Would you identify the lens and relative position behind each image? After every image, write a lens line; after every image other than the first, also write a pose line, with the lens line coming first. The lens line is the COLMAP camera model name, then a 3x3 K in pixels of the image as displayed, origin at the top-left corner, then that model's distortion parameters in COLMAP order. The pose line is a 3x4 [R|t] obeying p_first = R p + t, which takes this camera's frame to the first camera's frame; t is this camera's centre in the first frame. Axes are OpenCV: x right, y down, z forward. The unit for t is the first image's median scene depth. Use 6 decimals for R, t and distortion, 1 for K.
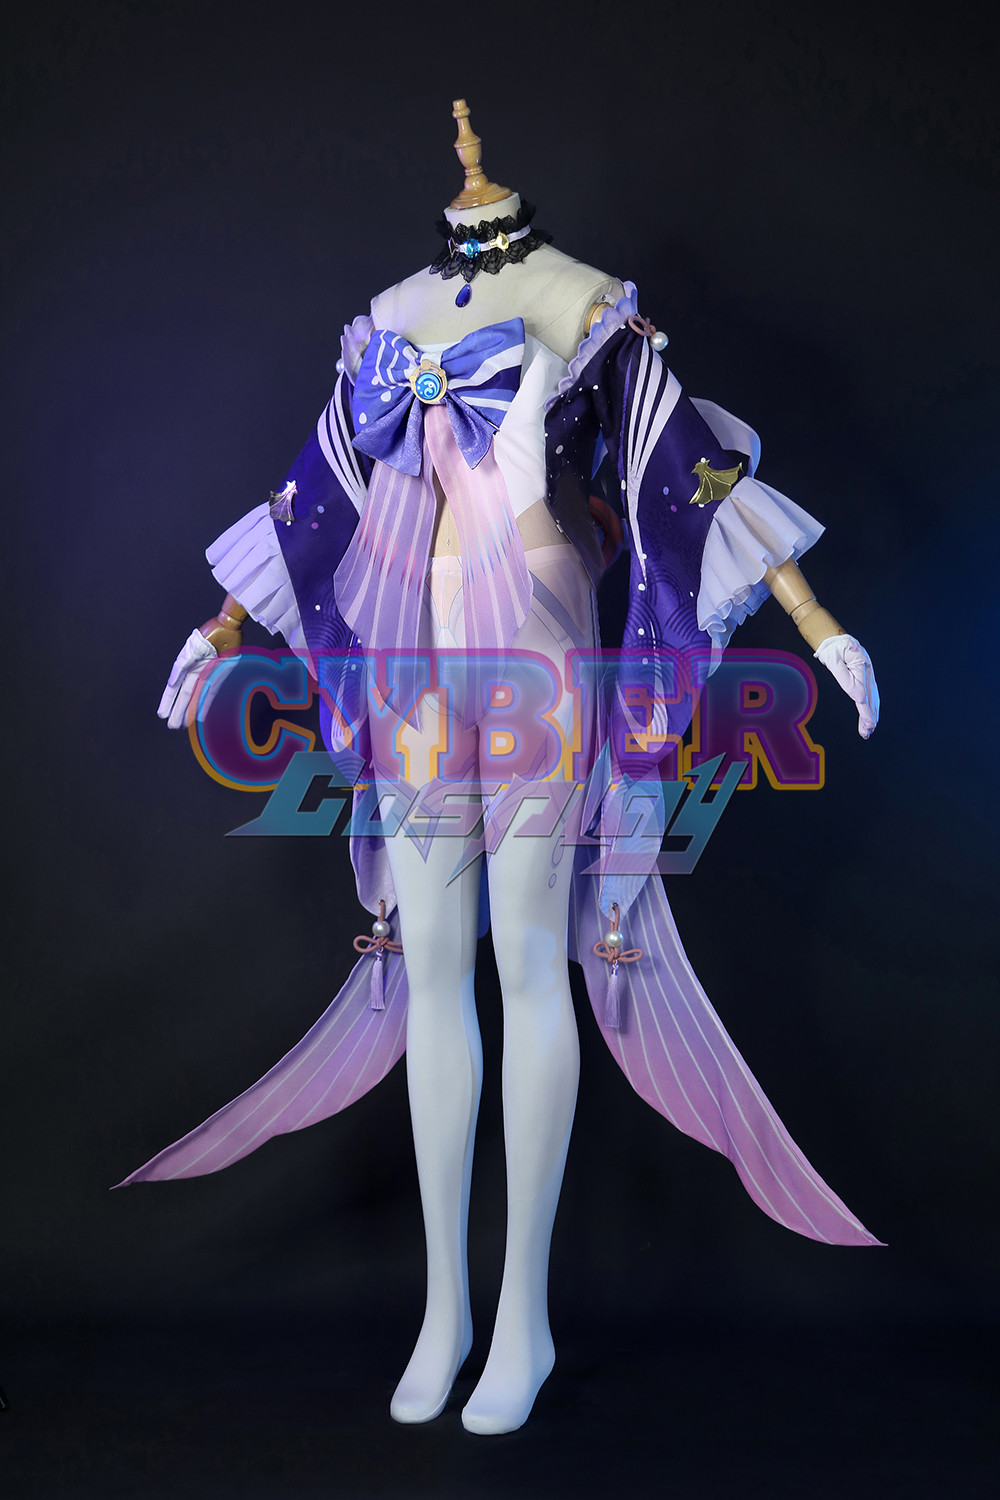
lens RADIAL K [[2246.9, 0, 493.5], [0, 2246.9, 755.5], [0, 0, 1]] dist [0.147146, 0.000000]
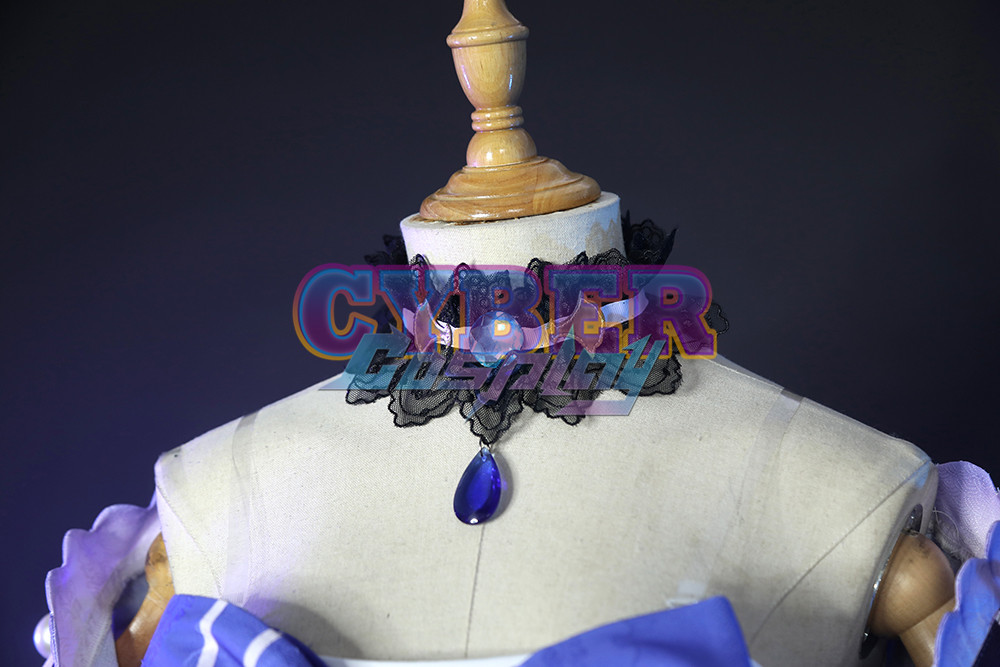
lens RADIAL K [[1740.9, 0, 506.9], [0, 1740.9, 337.7], [0, 0, 1]] dist [0.206452, 0.000000]
pose [[0.980097, 0.053801, 0.191089, -0.056108], [-0.016347, 0.981179, -0.192405, -0.176955], [-0.197844, 0.185452, 0.962531, 0.762402]]
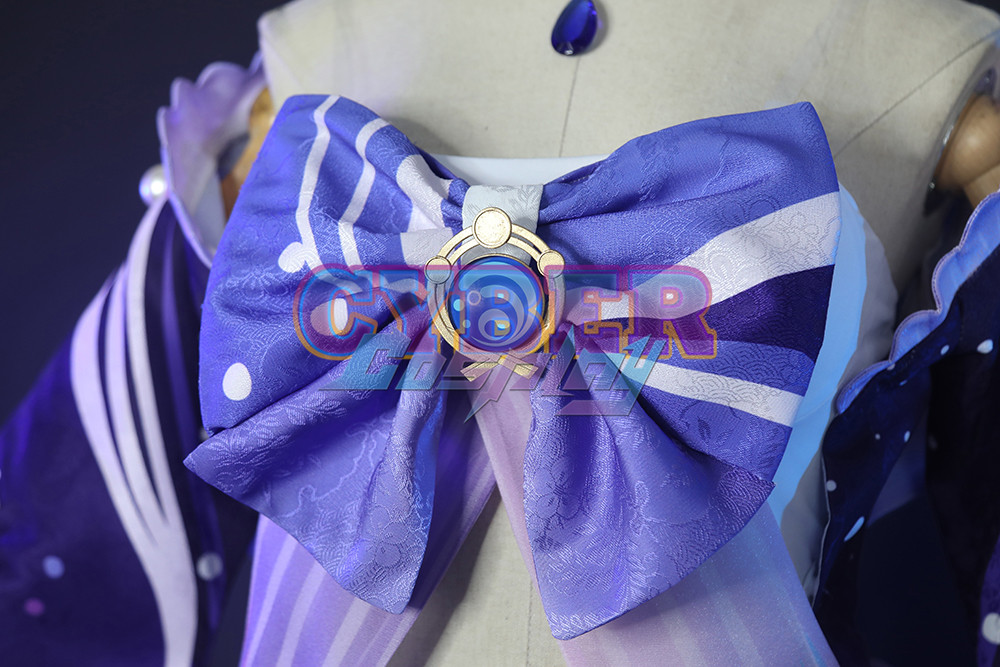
lens RADIAL K [[1679.1, 0, 500.4], [0, 1679.1, 329.9], [0, 0, 1]] dist [0.161333, 0.000000]
pose [[0.979239, 0.092219, 0.180519, -0.063395], [-0.075845, 0.992525, -0.095611, -0.135058], [-0.187987, 0.079935, 0.978913, 0.765184]]
